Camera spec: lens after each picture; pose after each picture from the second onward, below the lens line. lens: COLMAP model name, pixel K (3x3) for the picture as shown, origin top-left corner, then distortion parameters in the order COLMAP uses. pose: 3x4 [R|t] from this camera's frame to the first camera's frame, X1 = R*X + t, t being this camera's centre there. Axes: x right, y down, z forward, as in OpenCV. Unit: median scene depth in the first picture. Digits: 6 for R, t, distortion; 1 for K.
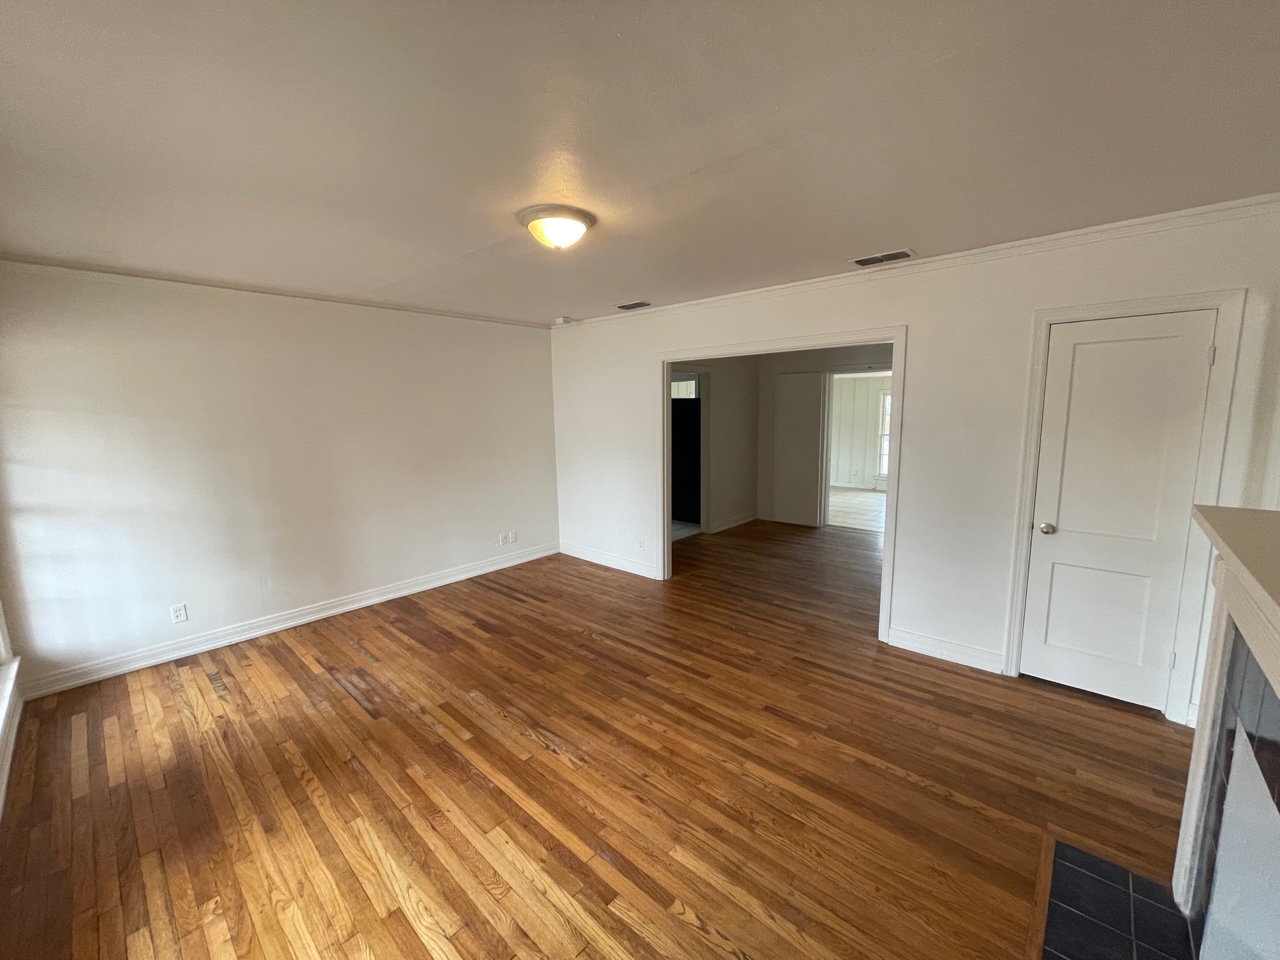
lens RADIAL K [[510.3, 0, 638.7], [0, 510.3, 479.0], [0, 0, 1]] dist [-0.001030, 0.000003]
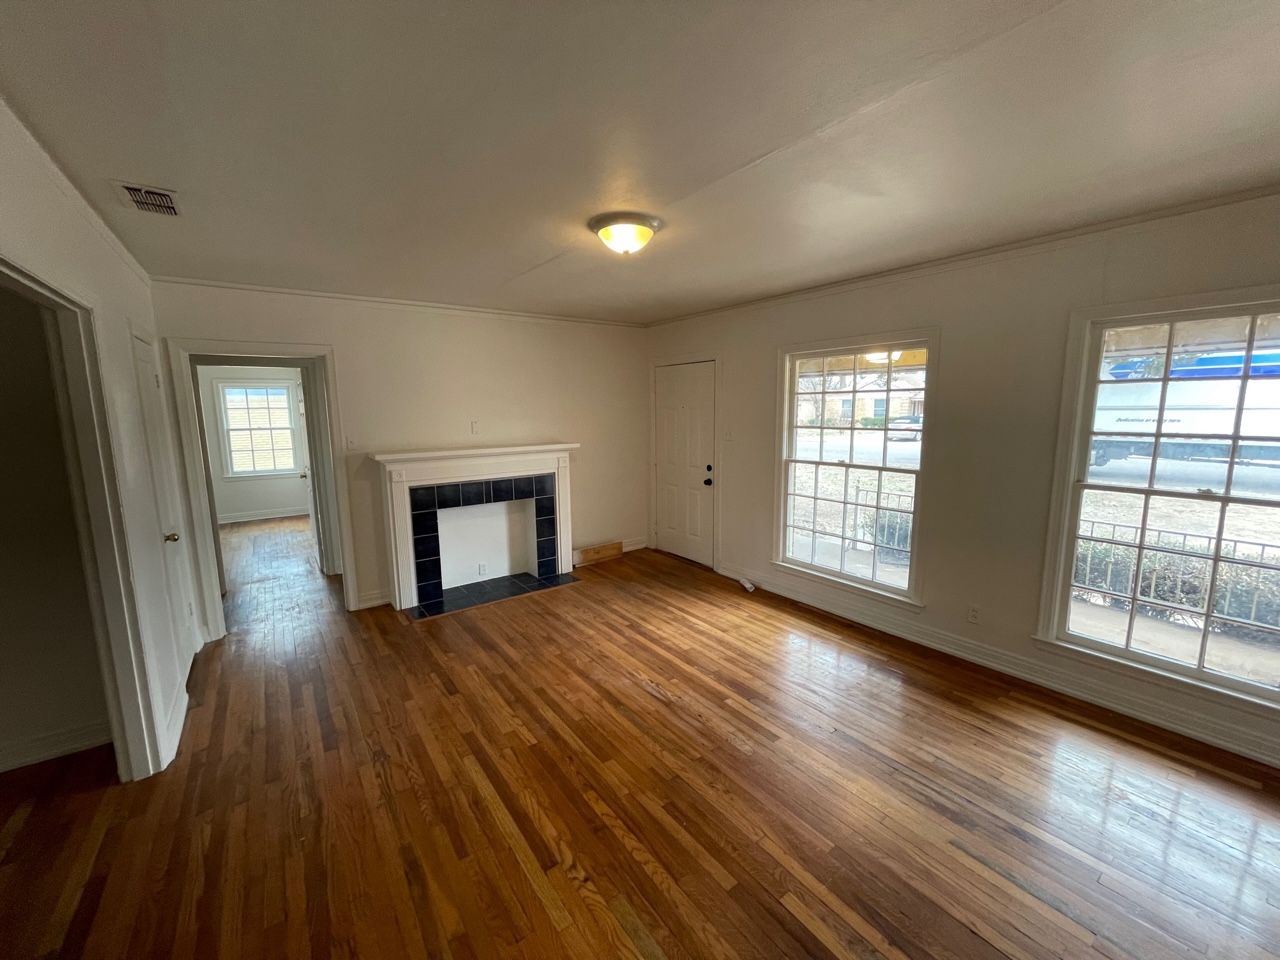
lens RADIAL K [[510.3, 0, 641.8], [0, 510.3, 478.7], [0, 0, 1]] dist [-0.001030, 0.000003]
pose [[-0.979541, -0.000619, 0.201243, -0.368125], [0.055221, 0.960785, 0.271742, -0.263825], [-0.193519, 0.277295, -0.941094, 1.917951]]
